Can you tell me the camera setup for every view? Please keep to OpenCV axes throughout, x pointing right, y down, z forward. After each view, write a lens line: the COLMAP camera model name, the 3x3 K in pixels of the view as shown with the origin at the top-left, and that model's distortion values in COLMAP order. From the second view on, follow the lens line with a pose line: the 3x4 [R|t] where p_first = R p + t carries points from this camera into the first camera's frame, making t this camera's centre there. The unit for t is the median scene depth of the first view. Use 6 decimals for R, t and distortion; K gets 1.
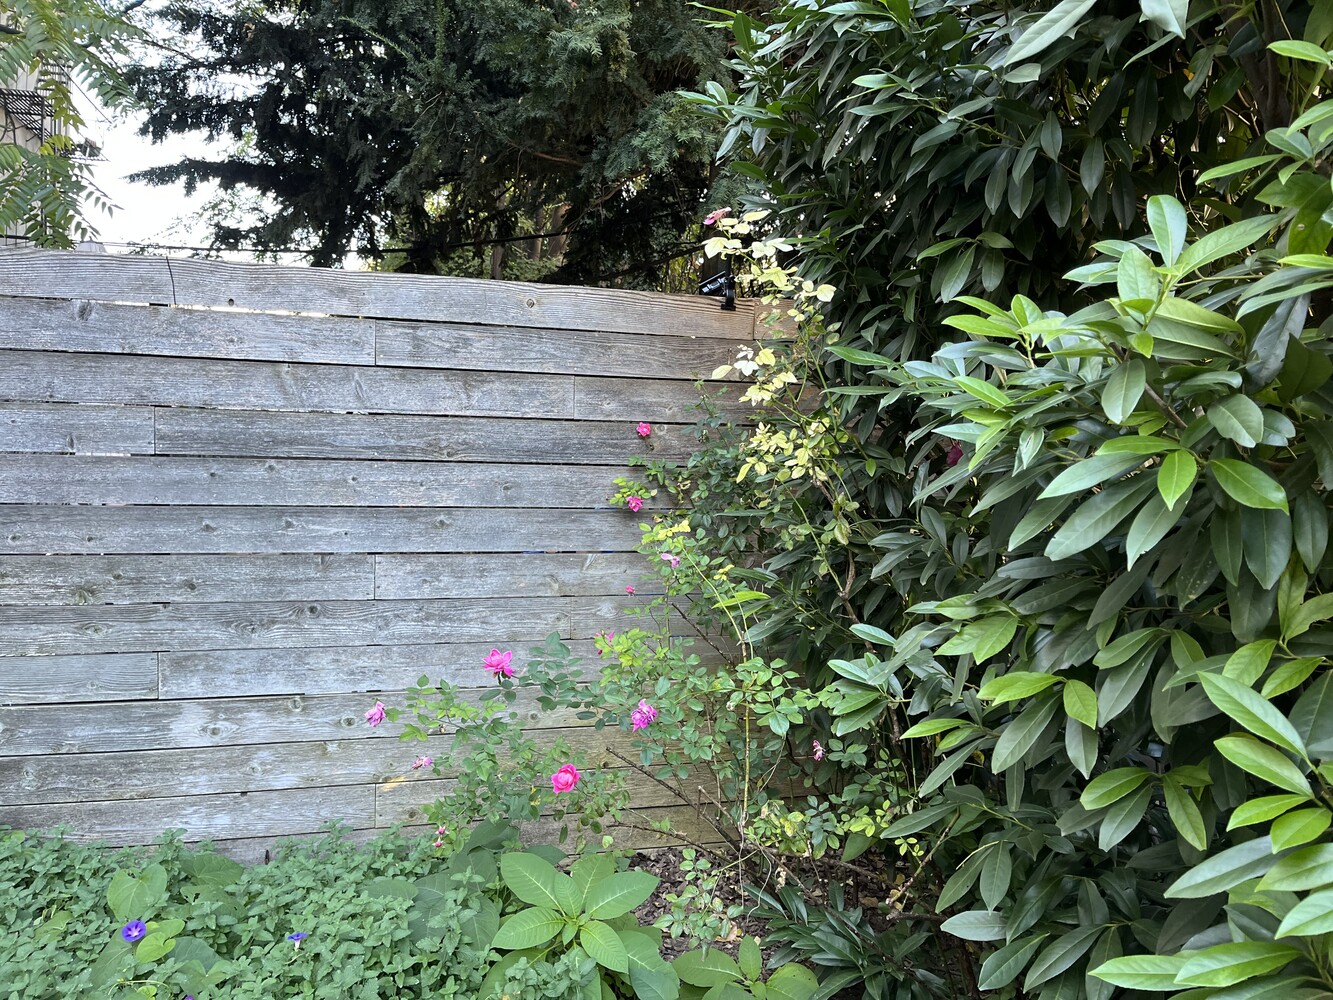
lens RADIAL K [[1002.6, 0, 665.5], [0, 1002.6, 499.1], [0, 0, 1]] dist [-0.000794, -0.000216]
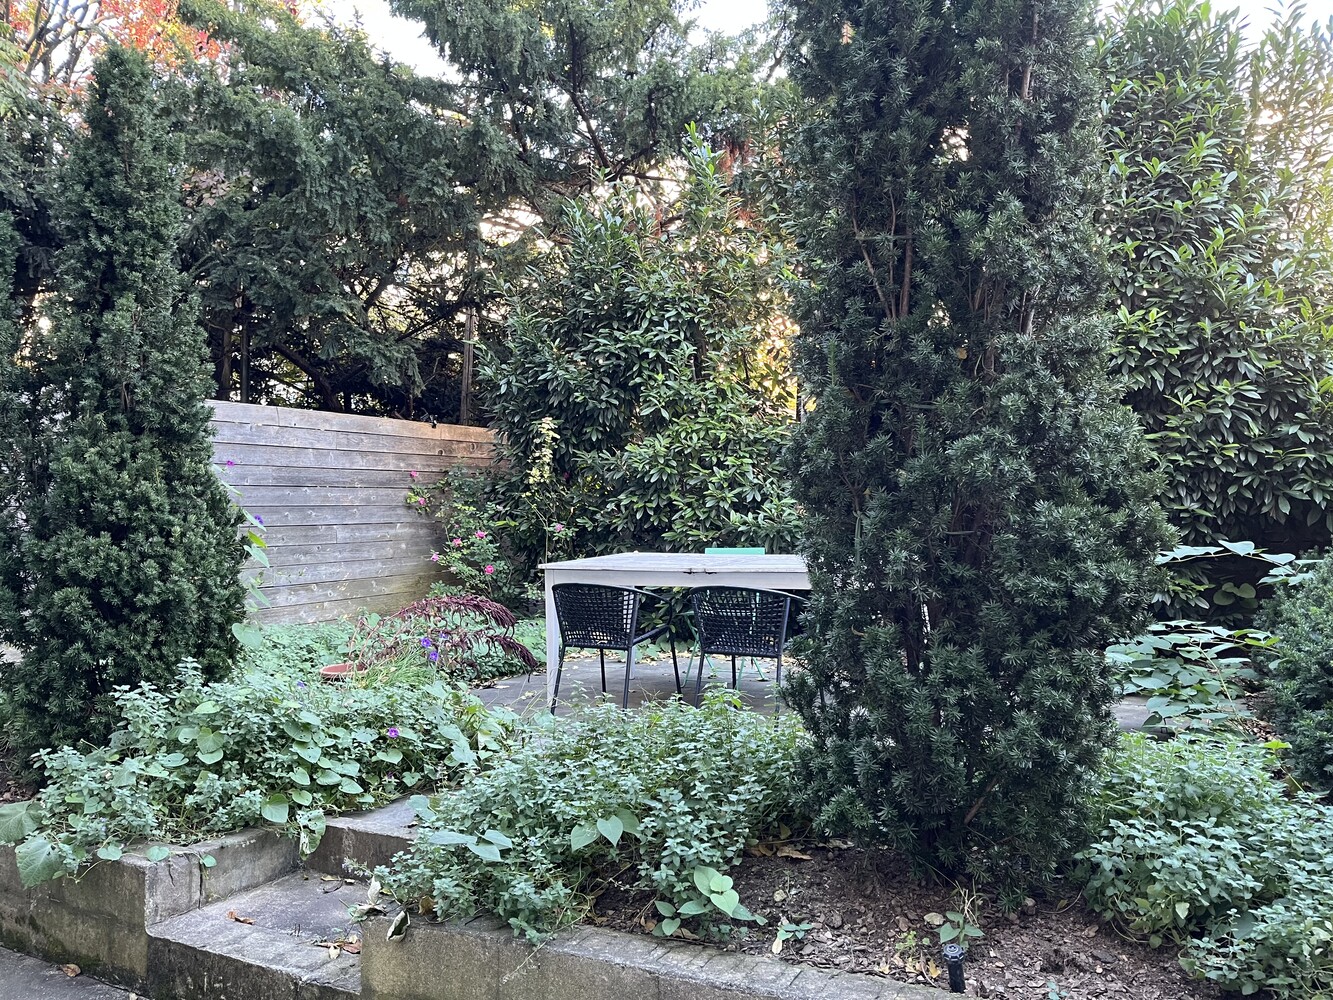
lens RADIAL K [[1002.6, 0, 667.0], [0, 1002.6, 500.7], [0, 0, 1]] dist [-0.000794, -0.000216]
pose [[0.658198, -0.027038, 0.752359, -1.607923], [0.078168, 0.996408, -0.032577, 0.140616], [-0.748776, 0.080252, 0.657947, -1.239379]]
